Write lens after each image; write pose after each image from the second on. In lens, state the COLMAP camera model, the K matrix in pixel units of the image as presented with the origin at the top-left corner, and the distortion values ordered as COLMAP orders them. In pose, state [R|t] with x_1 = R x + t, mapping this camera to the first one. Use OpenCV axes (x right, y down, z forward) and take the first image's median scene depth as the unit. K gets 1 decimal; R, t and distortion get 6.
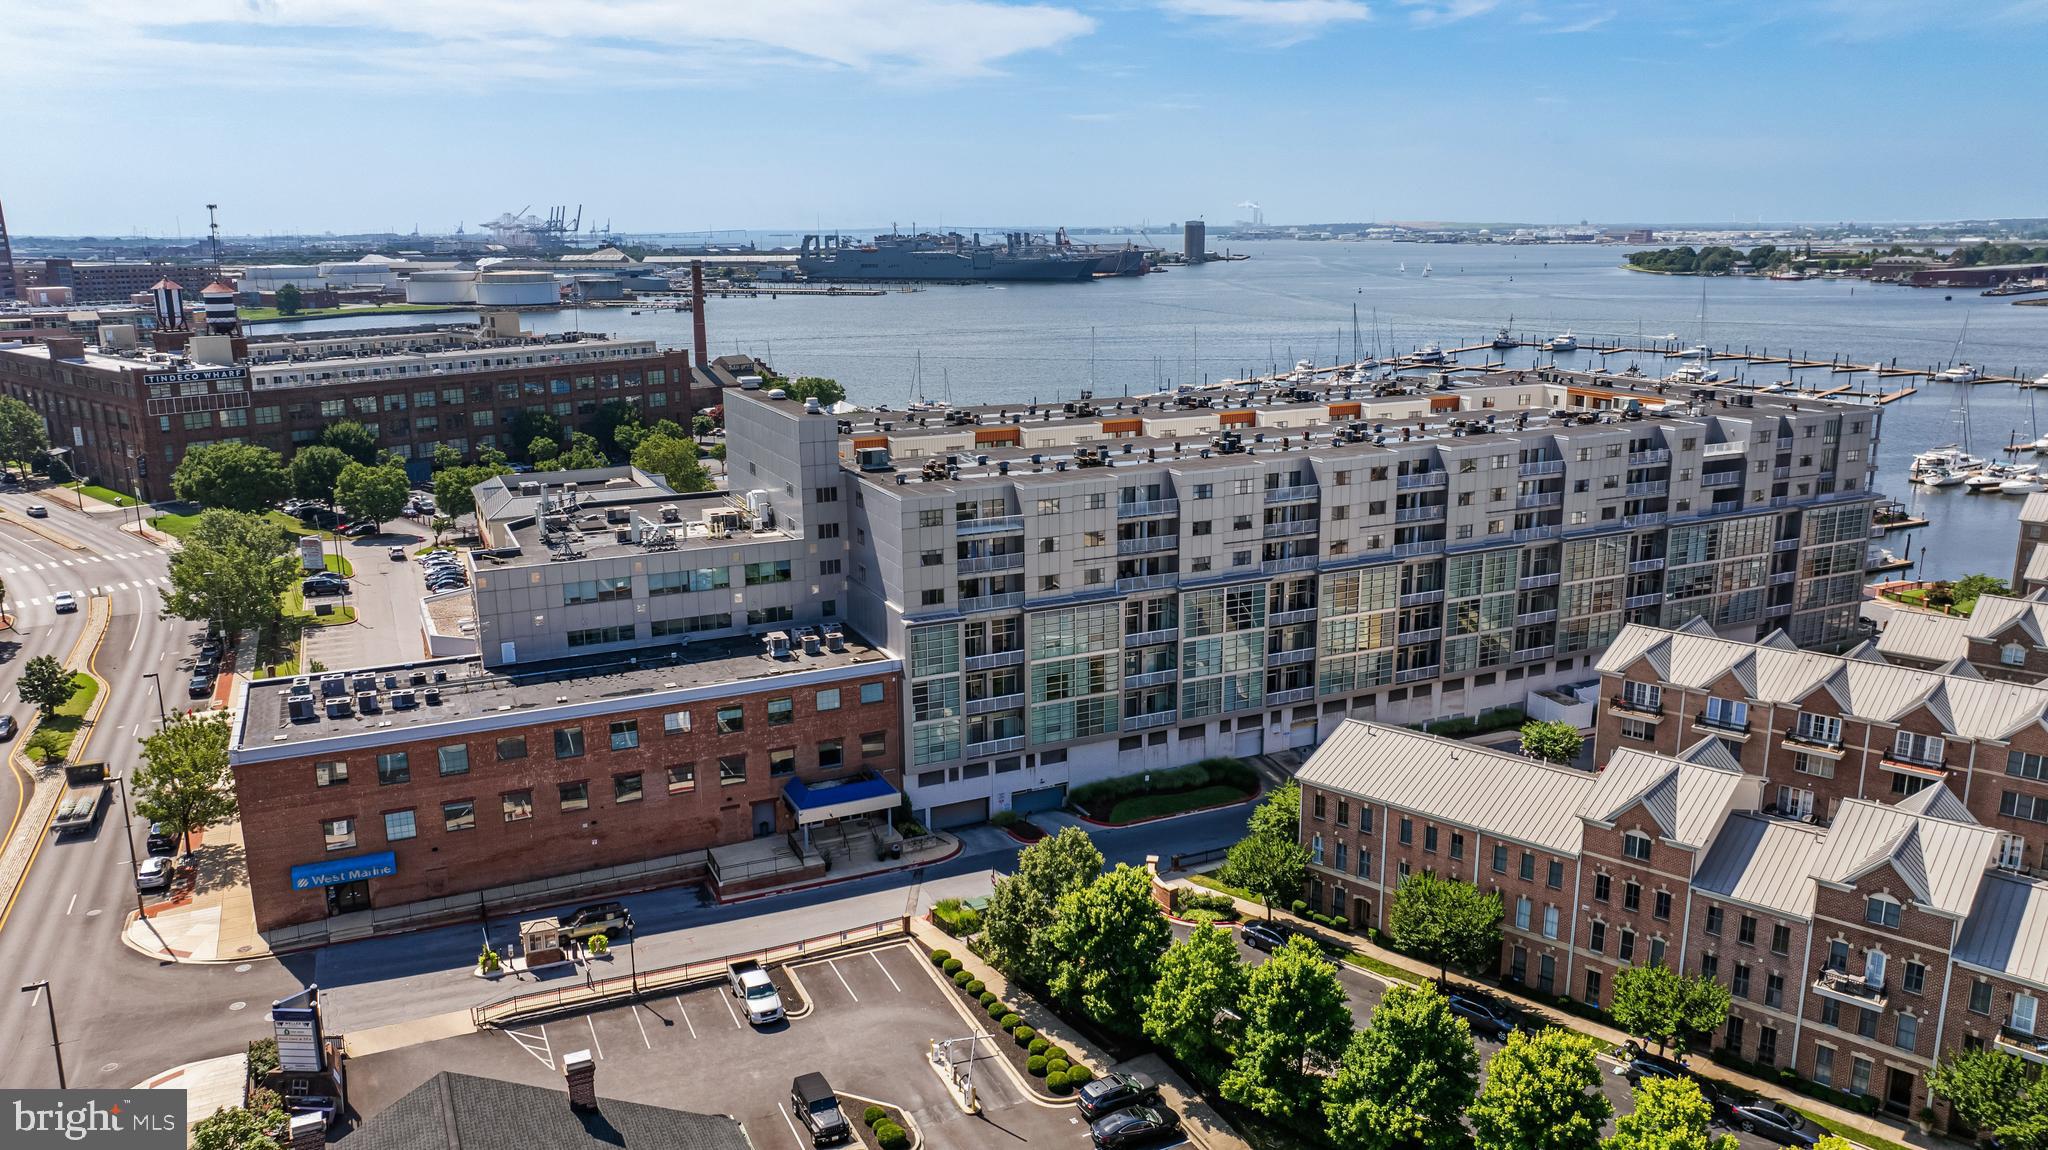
lens RADIAL K [[1439.9, 0, 1027.0], [0, 1439.9, 550.0], [0, 0, 1]] dist [-0.021884, 0.009658]
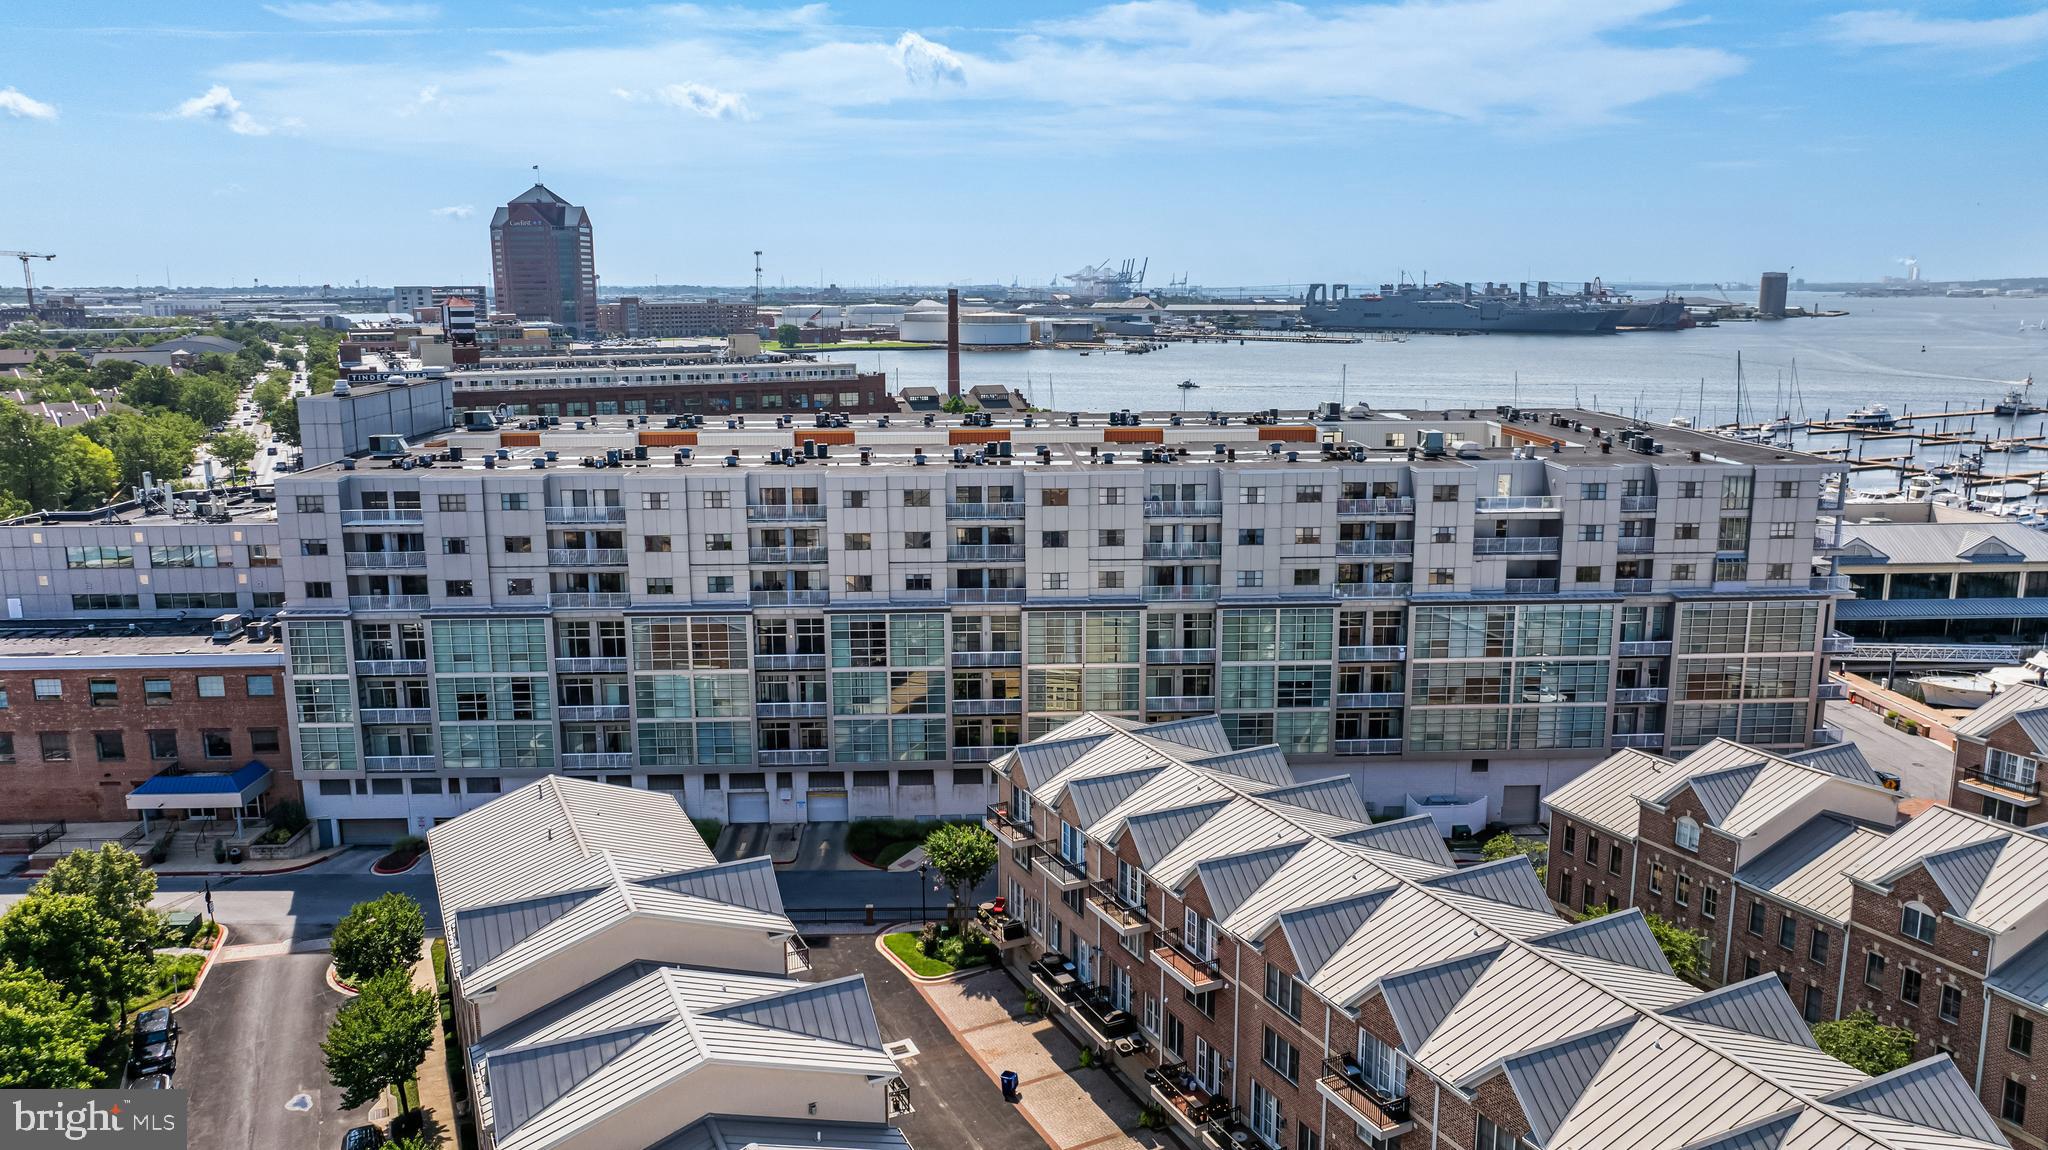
lens RADIAL K [[1437.9, 0, 1032.8], [0, 1437.9, 563.6], [0, 0, 1]] dist [-0.021274, 0.010716]
pose [[0.920129, 0.077780, -0.383815, 0.520073], [-0.088343, 0.996041, -0.009937, -0.011564], [0.381522, 0.043051, 0.923357, 0.236406]]
